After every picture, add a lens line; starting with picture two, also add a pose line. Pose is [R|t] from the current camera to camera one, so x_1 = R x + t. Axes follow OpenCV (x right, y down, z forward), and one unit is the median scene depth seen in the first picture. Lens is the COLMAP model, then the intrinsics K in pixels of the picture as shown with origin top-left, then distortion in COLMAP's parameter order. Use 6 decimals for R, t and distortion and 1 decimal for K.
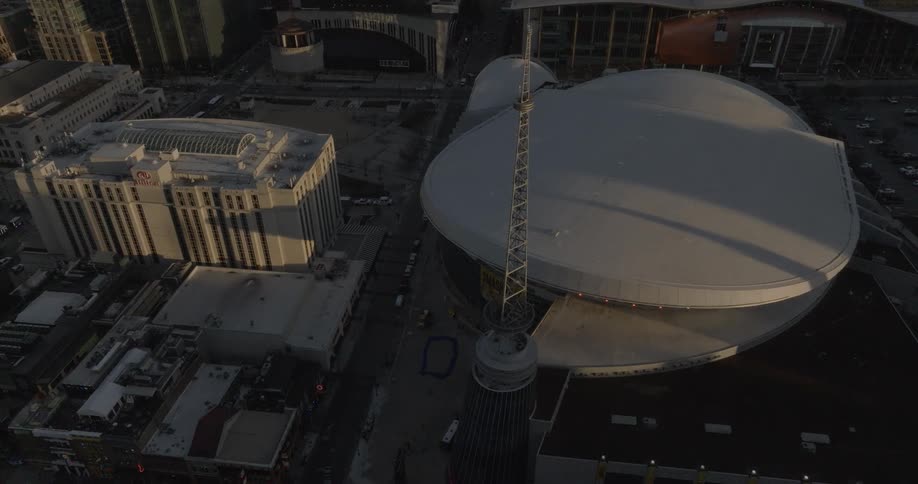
lens RADIAL K [[645.0, 0, 456.2], [0, 645.0, 244.4], [0, 0, 1]] dist [0.003618, 0.010151]
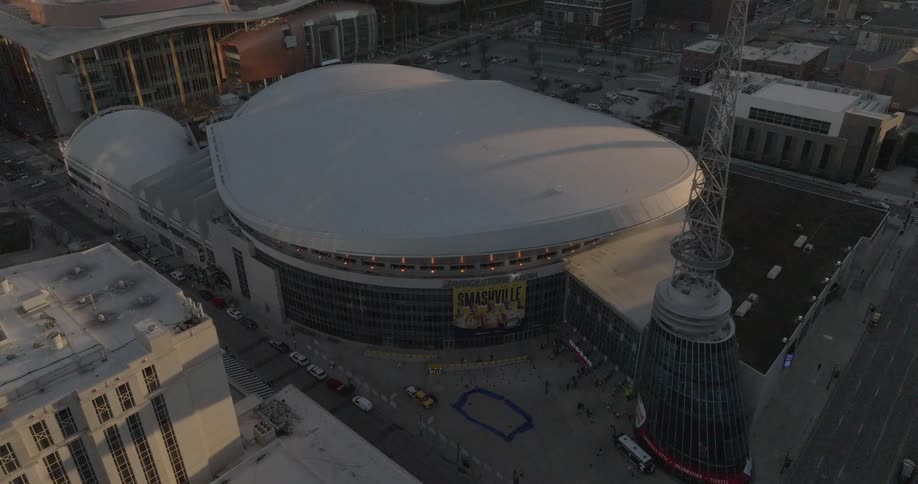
lens RADIAL K [[645.0, 0, 456.0], [0, 645.0, 240.7], [0, 0, 1]] dist [0.003618, 0.010151]
pose [[0.563817, -0.402277, 0.721307, -0.497168], [0.468402, 0.875066, 0.121898, -0.110235], [-0.680228, 0.269134, 0.681804, 0.447509]]
